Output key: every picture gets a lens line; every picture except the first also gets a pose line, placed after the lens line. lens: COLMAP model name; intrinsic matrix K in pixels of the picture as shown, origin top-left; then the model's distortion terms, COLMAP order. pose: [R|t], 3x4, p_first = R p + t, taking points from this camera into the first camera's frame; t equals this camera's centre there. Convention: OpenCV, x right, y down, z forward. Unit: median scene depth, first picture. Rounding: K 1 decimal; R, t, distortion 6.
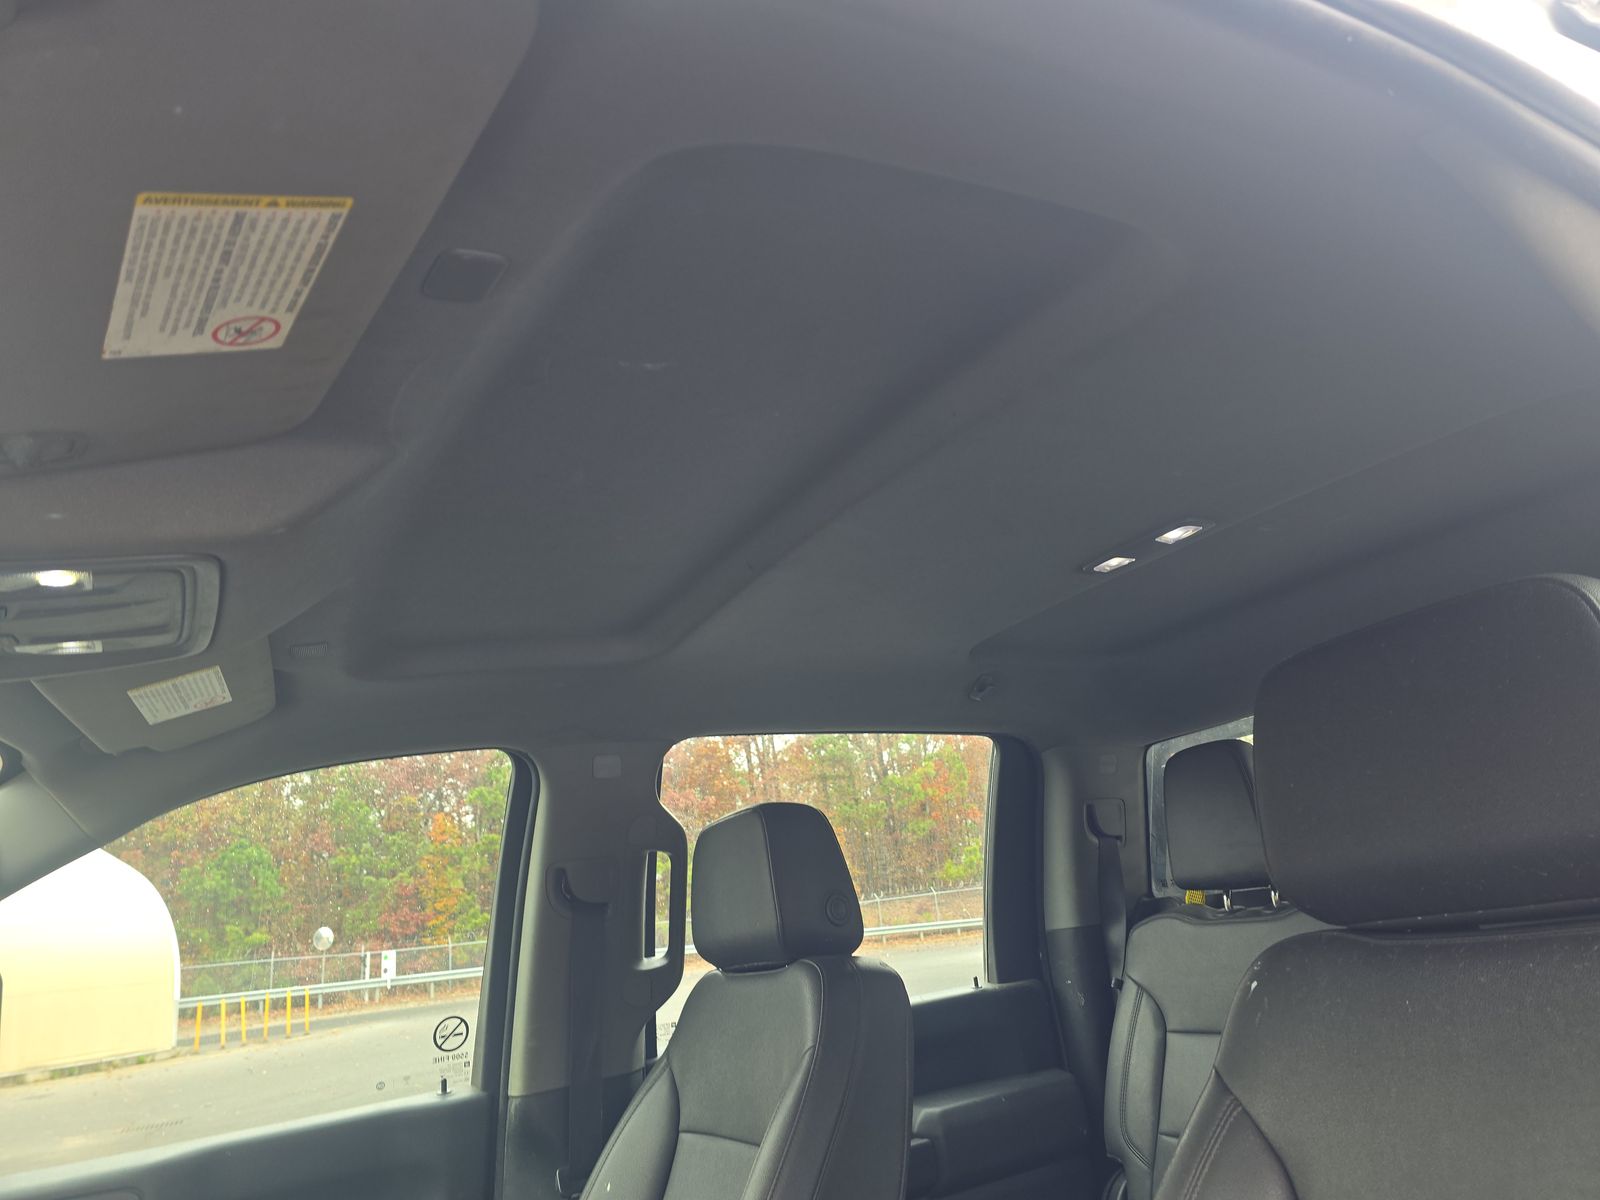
lens RADIAL K [[1084.7, 0, 800.0], [0, 1084.7, 600.0], [0, 0, 1]] dist [0.002951, -0.002276]
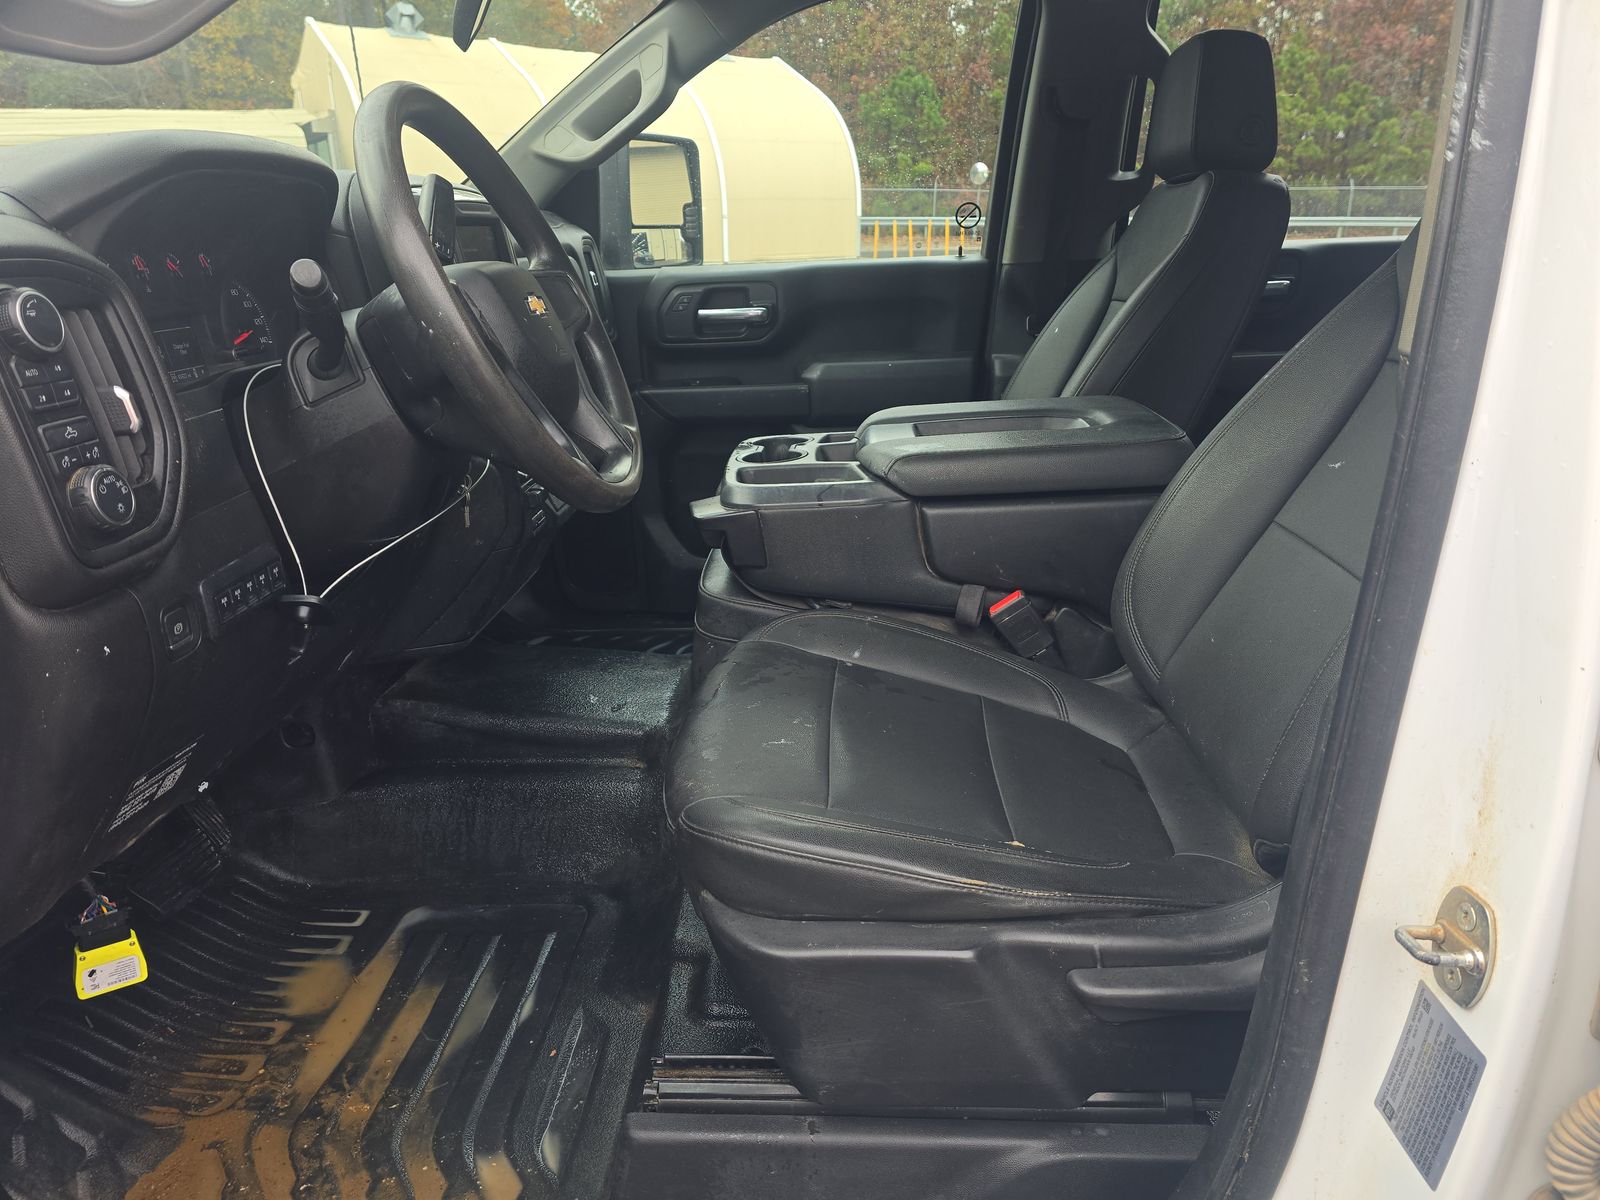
lens RADIAL K [[1084.7, 0, 800.0], [0, 1084.7, 600.0], [0, 0, 1]] dist [0.002951, -0.002276]
pose [[0.848717, 0.270961, -0.454158, 0.240790], [0.066929, 0.796833, 0.600482, -0.037368], [0.524595, -0.540035, 0.658150, -0.243463]]
